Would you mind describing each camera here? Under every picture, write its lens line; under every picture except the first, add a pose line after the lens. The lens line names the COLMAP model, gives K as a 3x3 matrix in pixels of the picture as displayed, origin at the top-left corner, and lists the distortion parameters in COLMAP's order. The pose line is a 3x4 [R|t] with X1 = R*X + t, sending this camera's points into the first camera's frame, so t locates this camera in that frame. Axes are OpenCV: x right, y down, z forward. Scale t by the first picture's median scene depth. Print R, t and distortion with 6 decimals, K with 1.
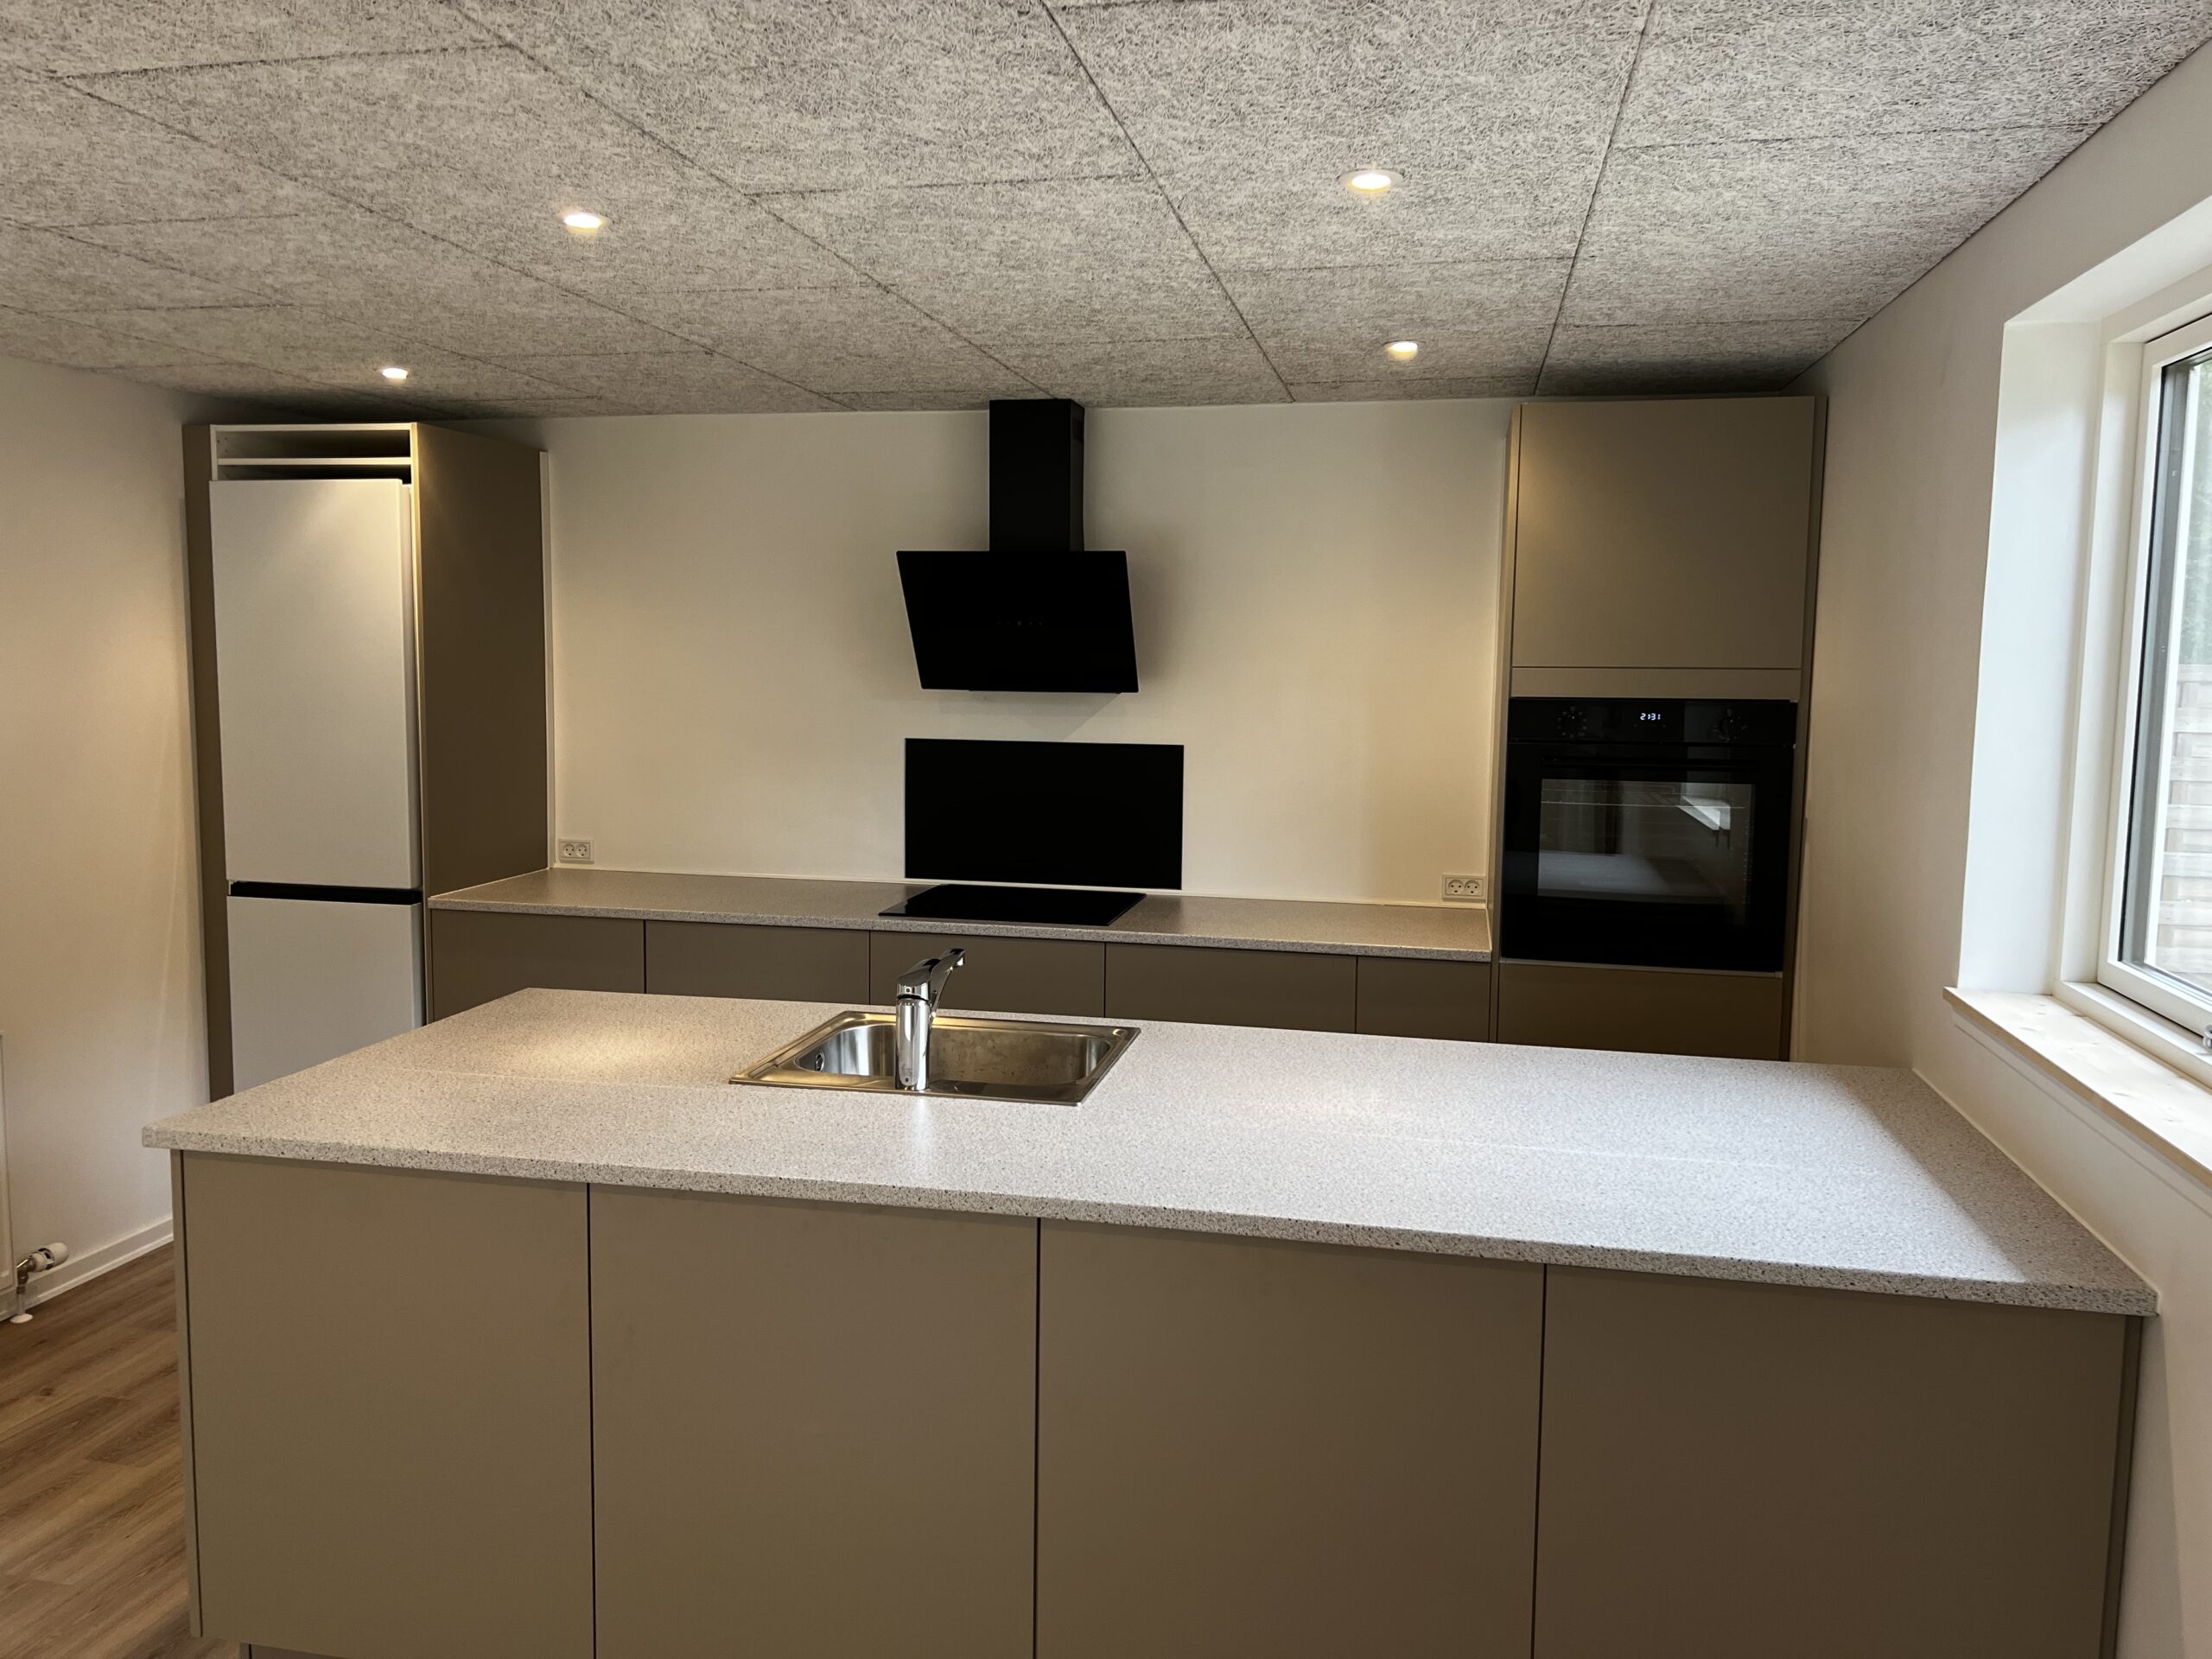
lens RADIAL K [[1650.9, 0, 1105.1], [0, 1650.9, 824.0], [0, 0, 1]] dist [0.036280, -0.055091]
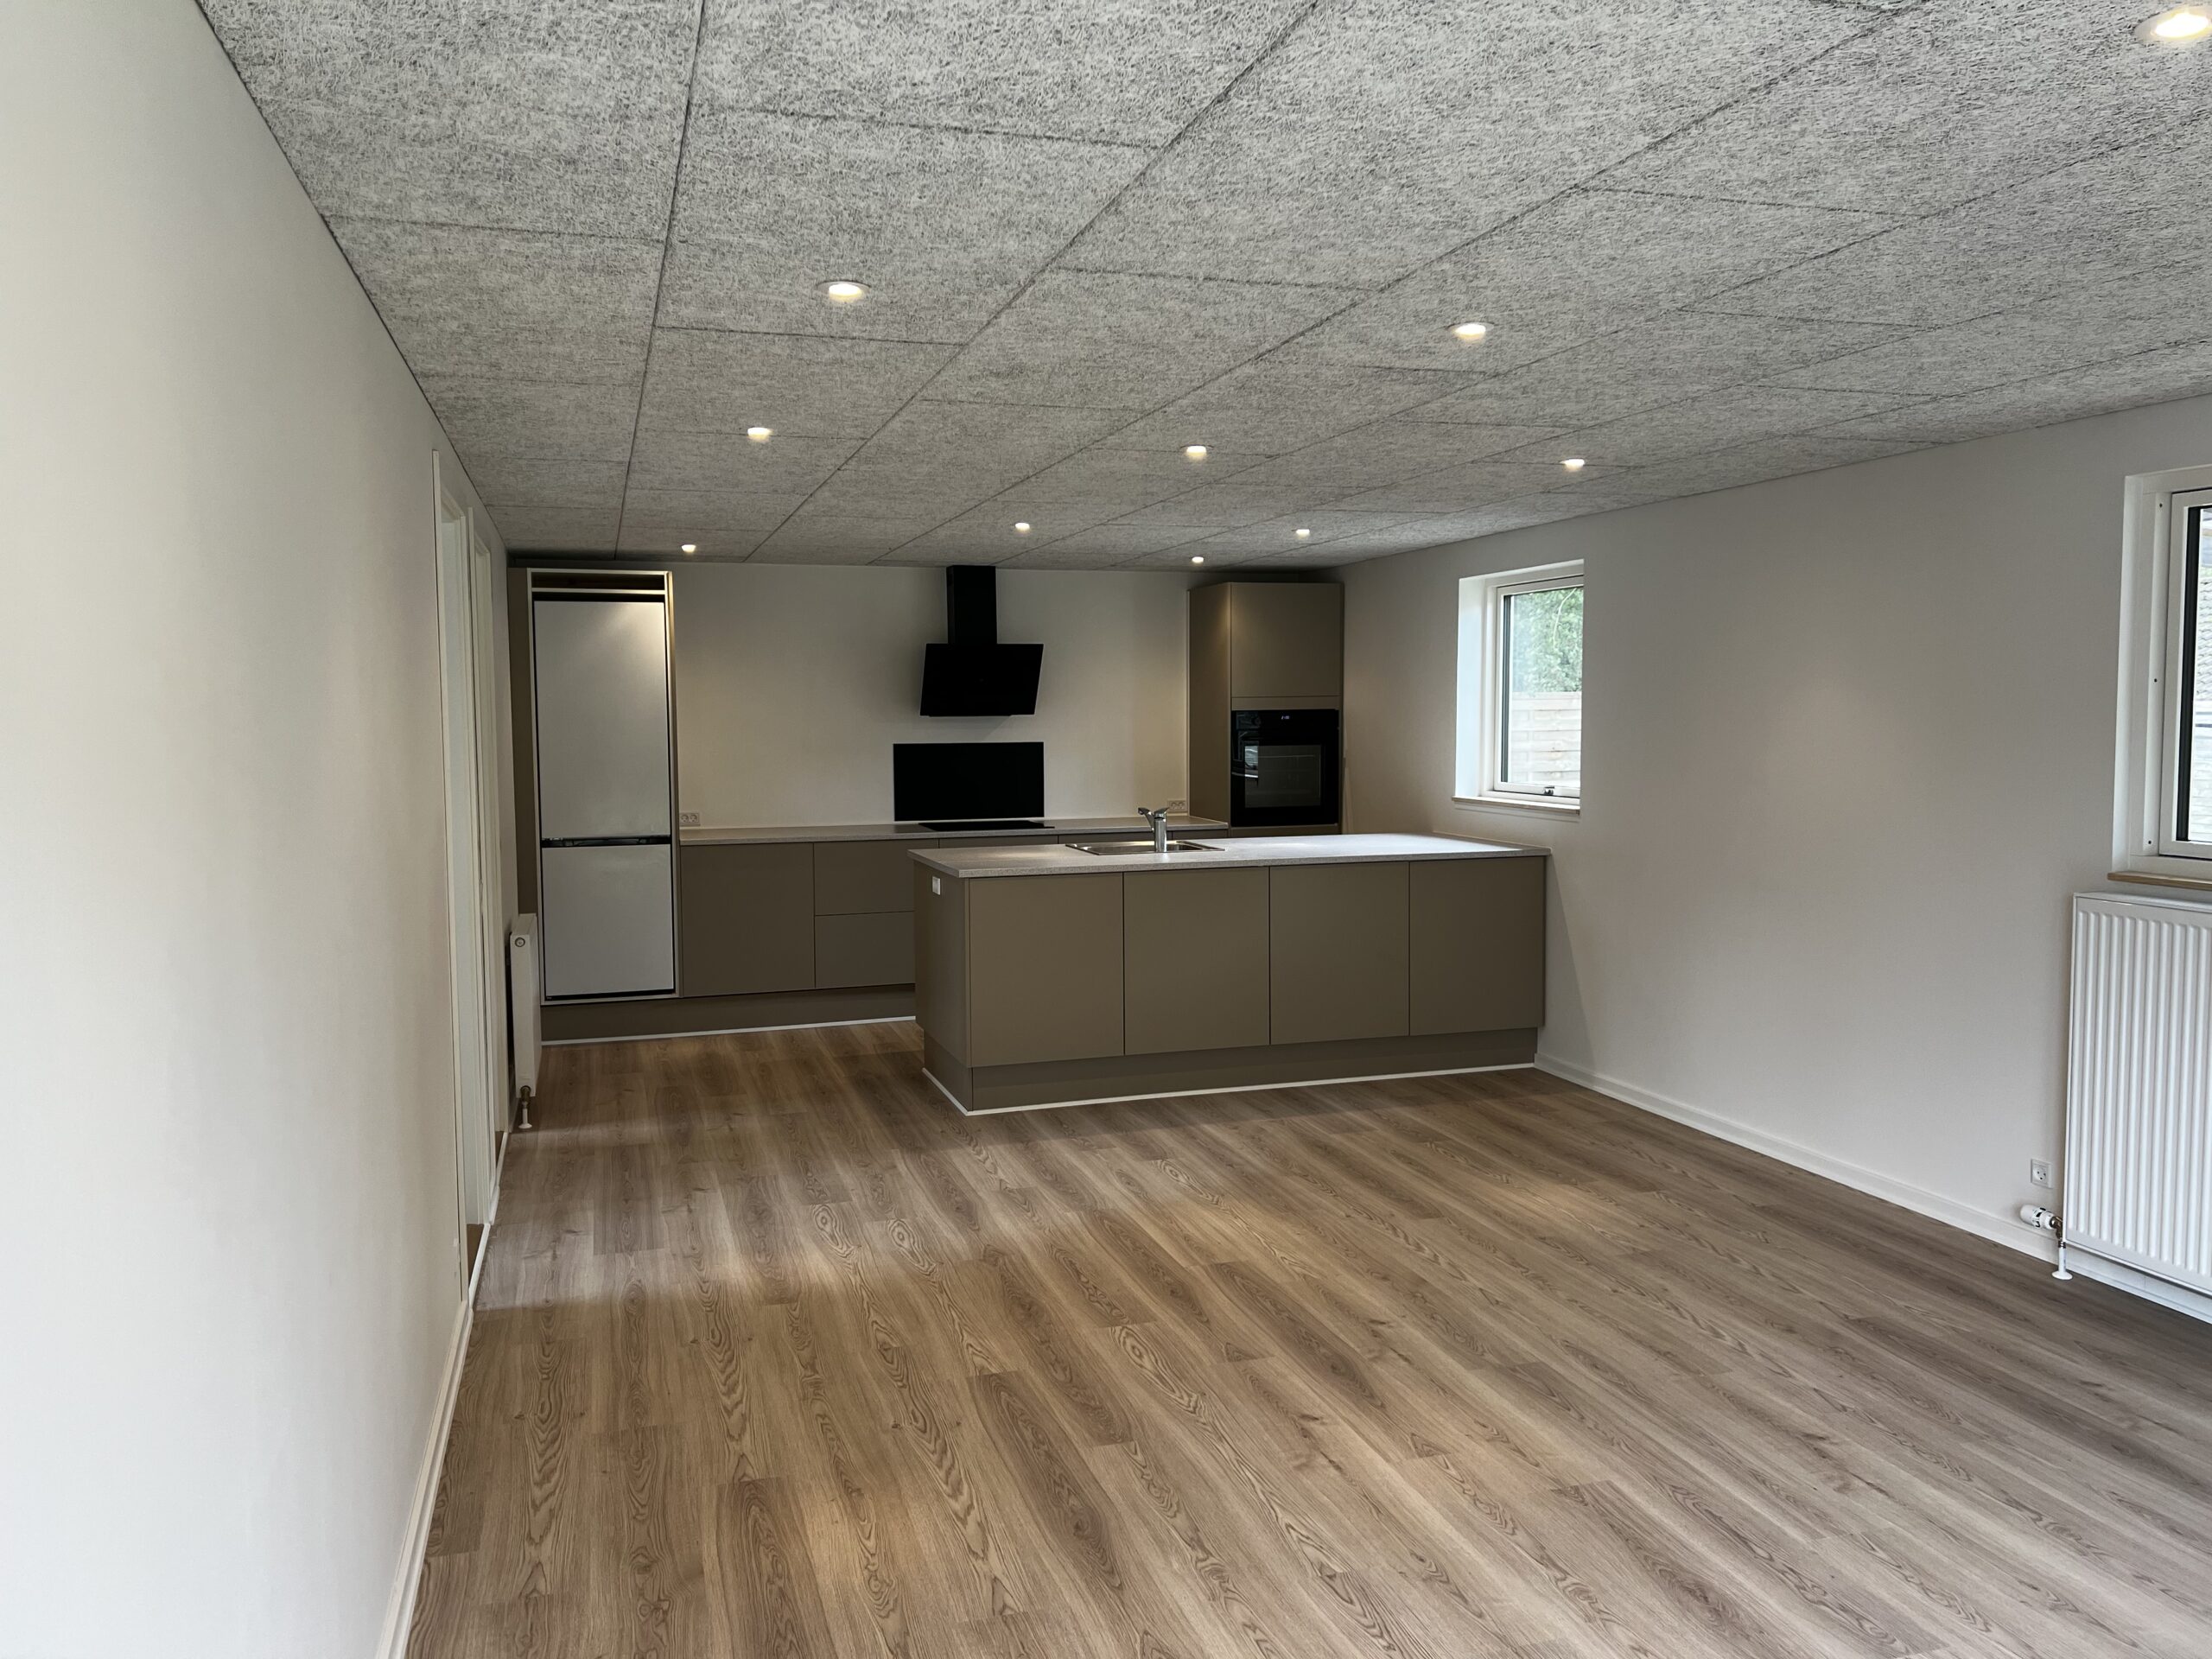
lens RADIAL K [[1650.9, 0, 1099.9], [0, 1650.9, 823.7], [0, 0, 1]] dist [0.036280, -0.055091]
pose [[0.864683, -0.051159, 0.499706, -0.888312], [0.070377, 0.997326, -0.019674, 0.092921], [-0.497364, 0.052180, 0.865971, -0.730159]]
